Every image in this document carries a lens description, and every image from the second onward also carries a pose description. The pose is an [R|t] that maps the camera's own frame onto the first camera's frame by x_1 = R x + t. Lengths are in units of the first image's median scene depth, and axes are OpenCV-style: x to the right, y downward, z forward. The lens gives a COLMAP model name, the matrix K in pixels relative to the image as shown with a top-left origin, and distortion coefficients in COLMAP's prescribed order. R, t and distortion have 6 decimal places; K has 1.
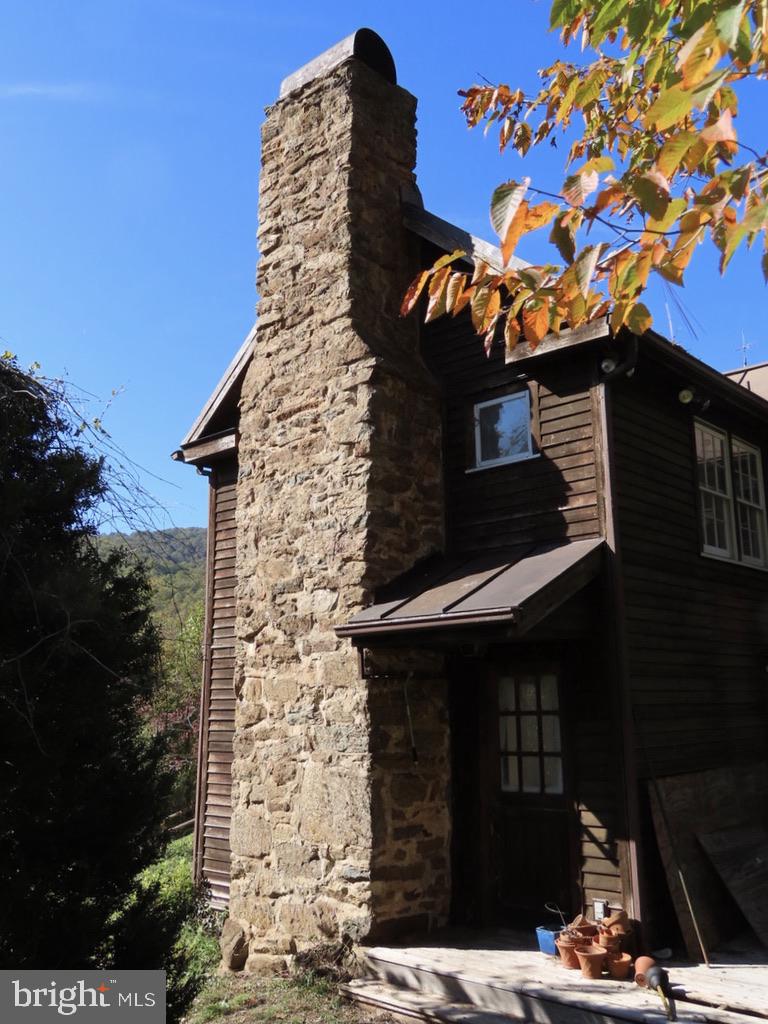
lens RADIAL K [[922.9, 0, 384.0], [0, 922.9, 512.0], [0, 0, 1]] dist [0.002161, 0.002437]
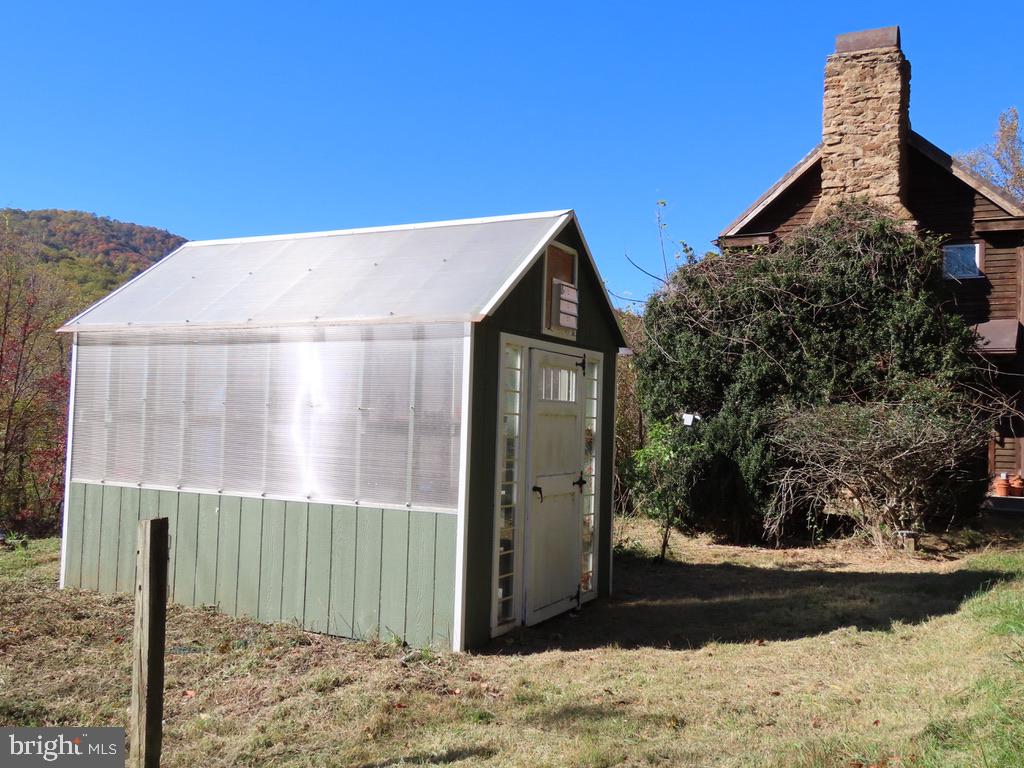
lens RADIAL K [[964.1, 0, 512.0], [0, 964.1, 384.0], [0, 0, 1]] dist [0.000948, 0.001039]
pose [[0.968479, 0.050905, 0.243840, -1.209861], [-0.090573, 0.983857, 0.154341, -0.053680], [-0.232047, -0.171561, 0.957455, -0.783779]]
